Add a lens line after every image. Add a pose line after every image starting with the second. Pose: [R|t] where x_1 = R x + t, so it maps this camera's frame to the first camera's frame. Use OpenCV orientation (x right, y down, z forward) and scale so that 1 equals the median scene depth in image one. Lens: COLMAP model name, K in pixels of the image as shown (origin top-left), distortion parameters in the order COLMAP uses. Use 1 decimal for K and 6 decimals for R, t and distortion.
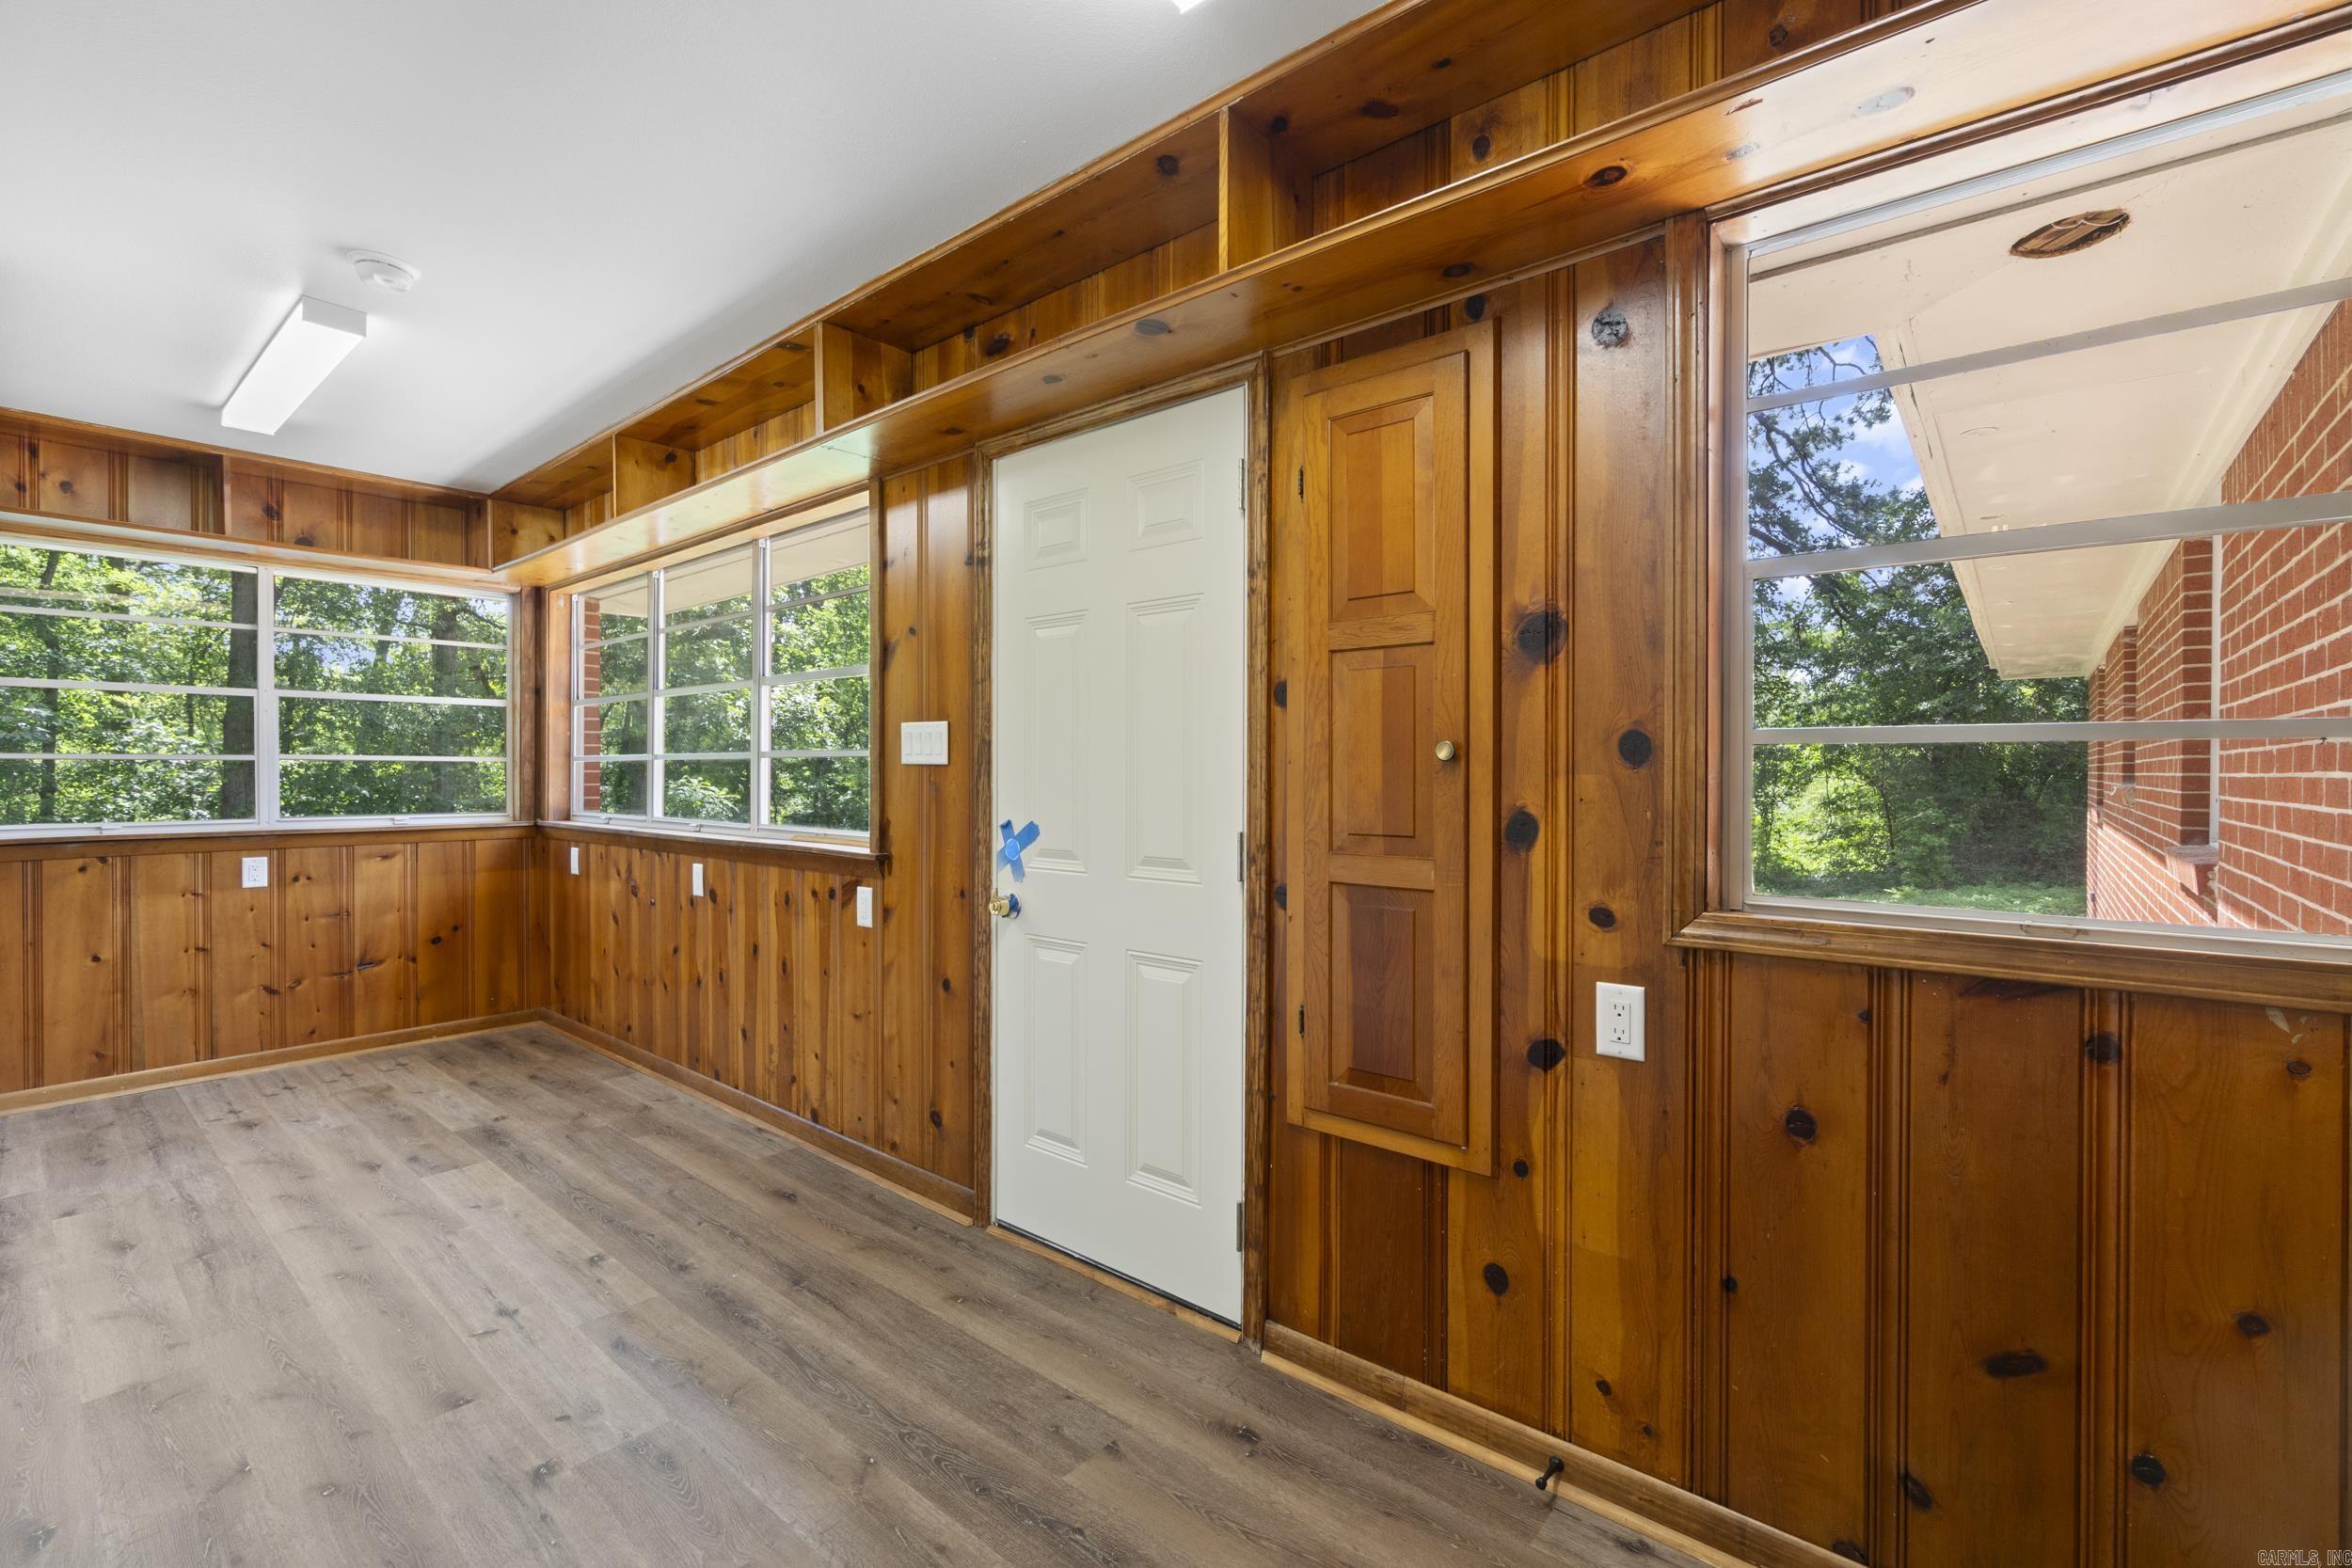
lens RADIAL K [[1025.7, 0, 1181.0], [0, 1025.7, 769.1], [0, 0, 1]] dist [-0.008594, 0.002733]
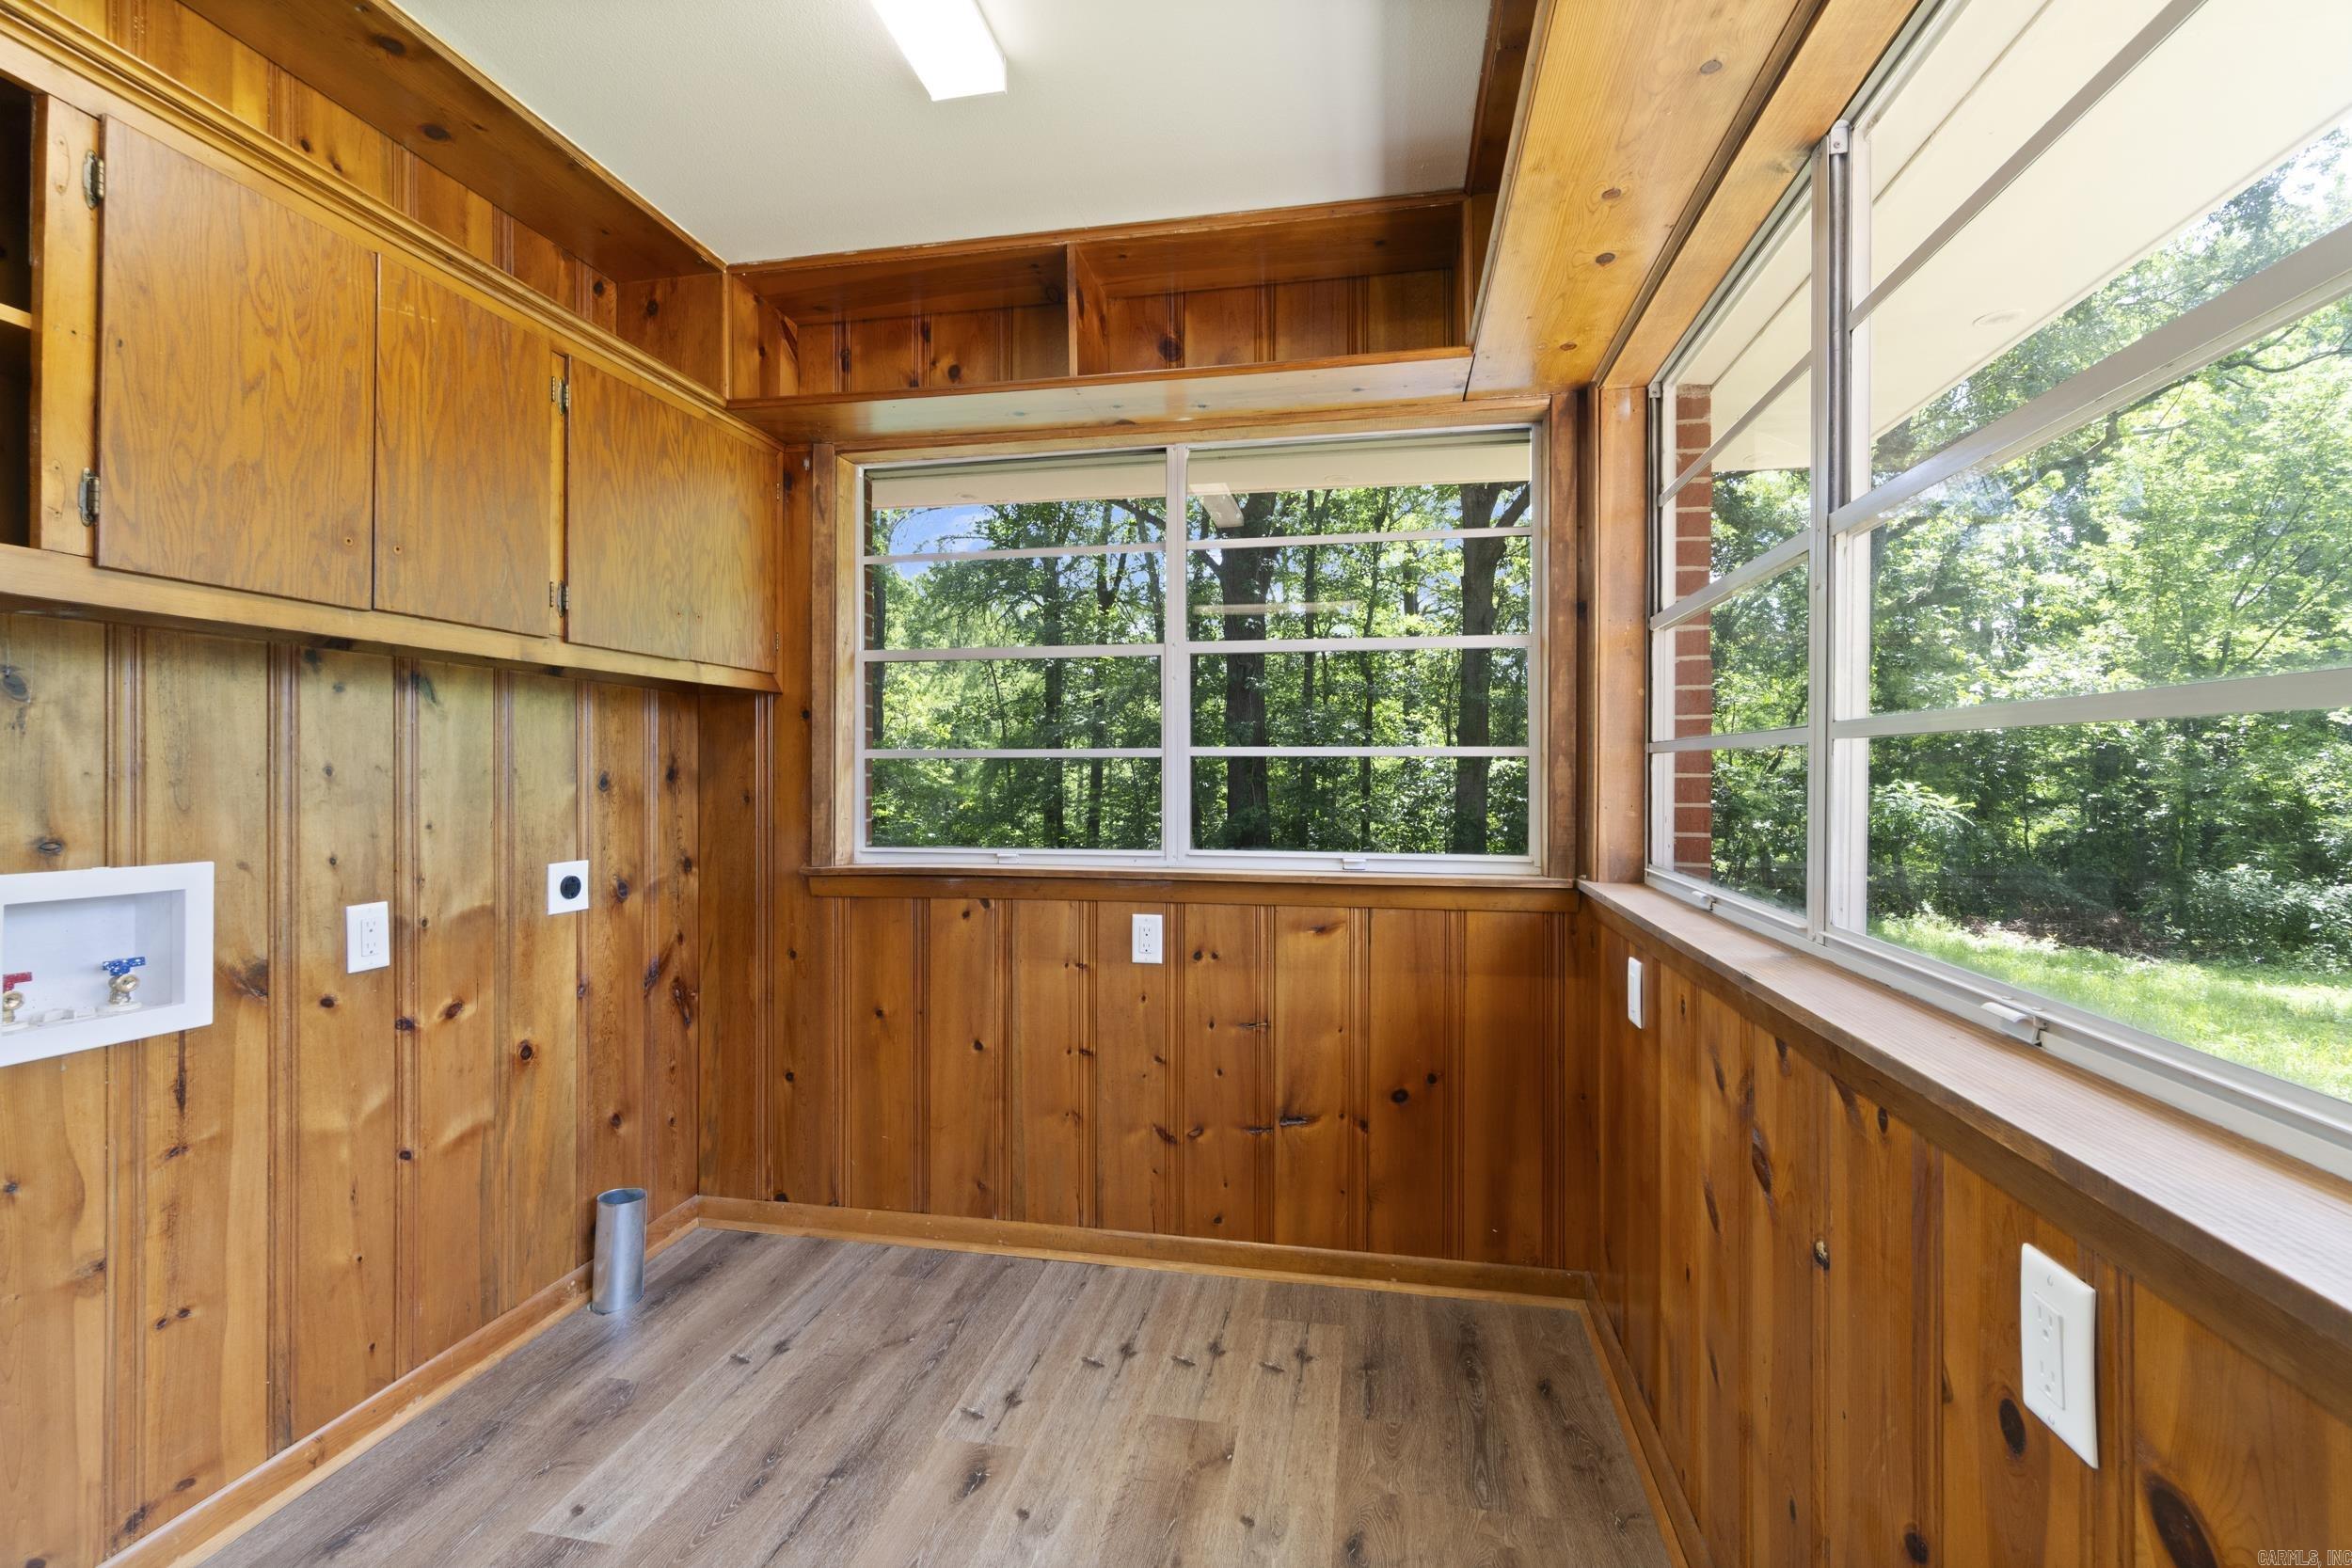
lens RADIAL K [[1025.7, 0, 1171.9], [0, 1025.7, 769.3], [0, 0, 1]] dist [-0.008594, 0.002733]
pose [[0.483847, -0.002132, -0.875150, -0.362012], [0.000056, 0.999997, -0.002404, 0.000804], [0.875152, 0.001114, 0.483846, 0.718382]]
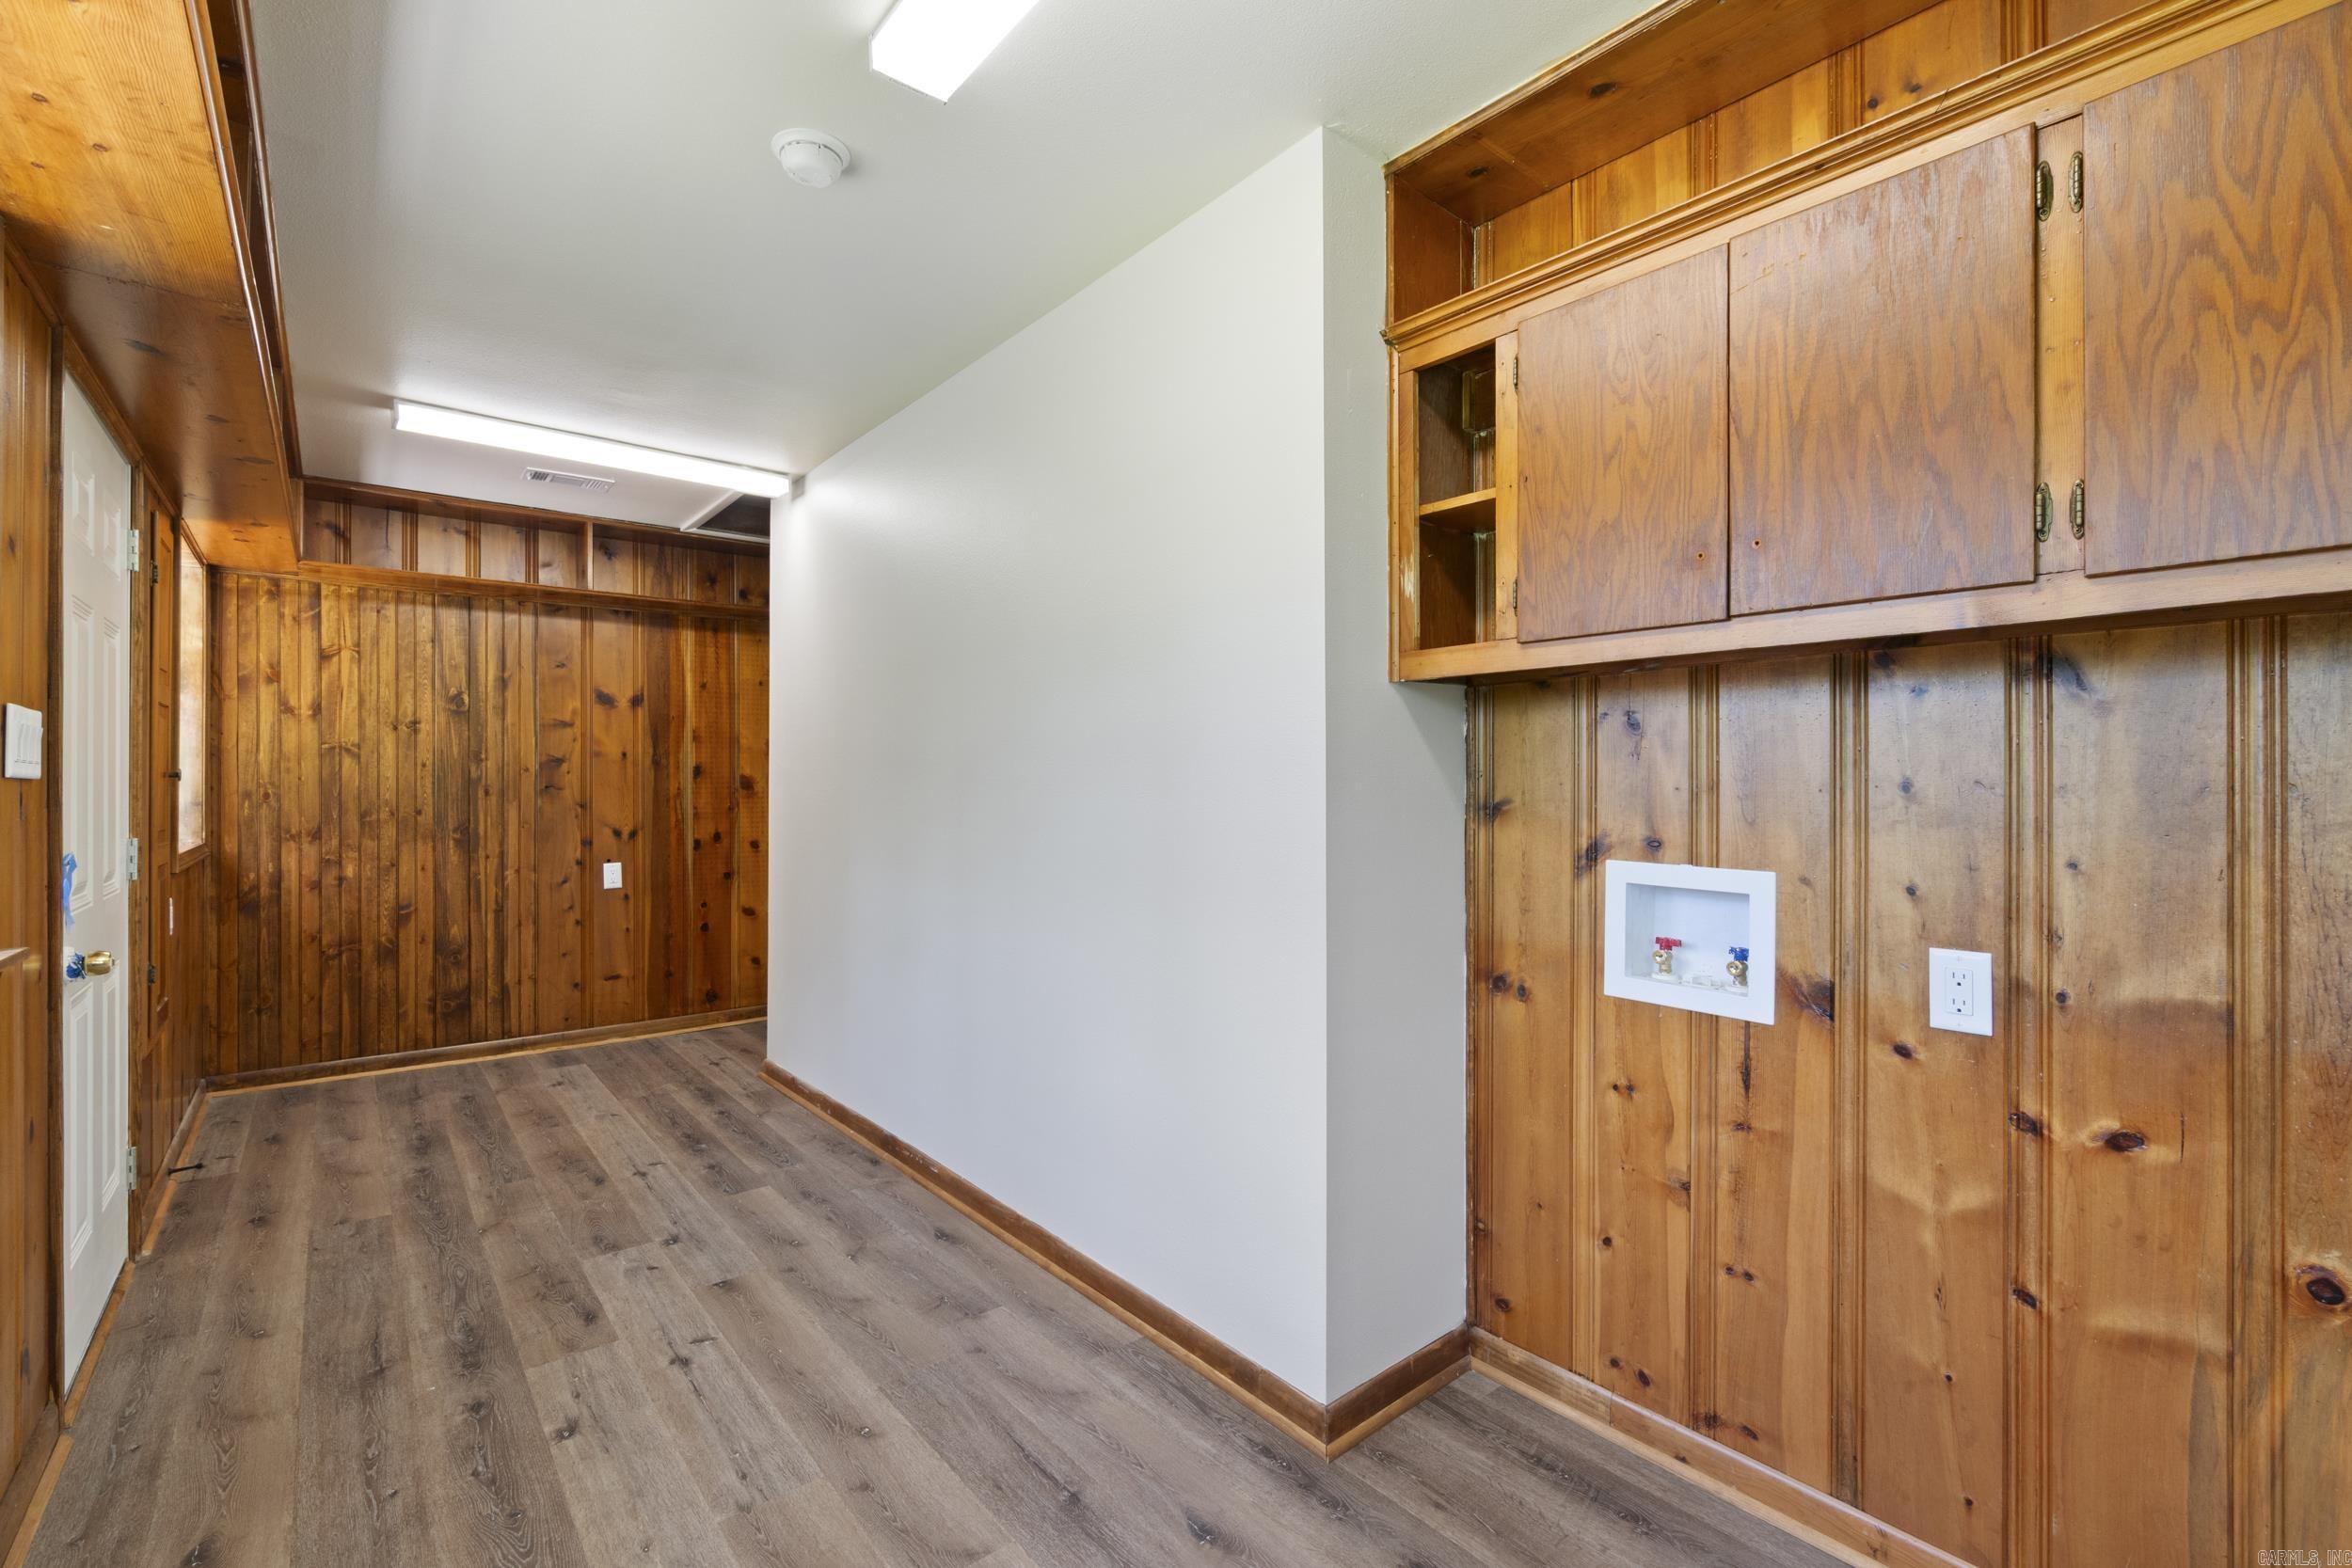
lens RADIAL K [[1025.7, 0, 1170.1], [0, 1025.7, 780.0], [0, 0, 1]] dist [-0.008594, 0.002733]
pose [[-0.982985, -0.000009, 0.183684, -0.723020], [-0.000562, 0.999995, -0.002959, -0.000928], [-0.183683, -0.003012, -0.982981, 1.044545]]
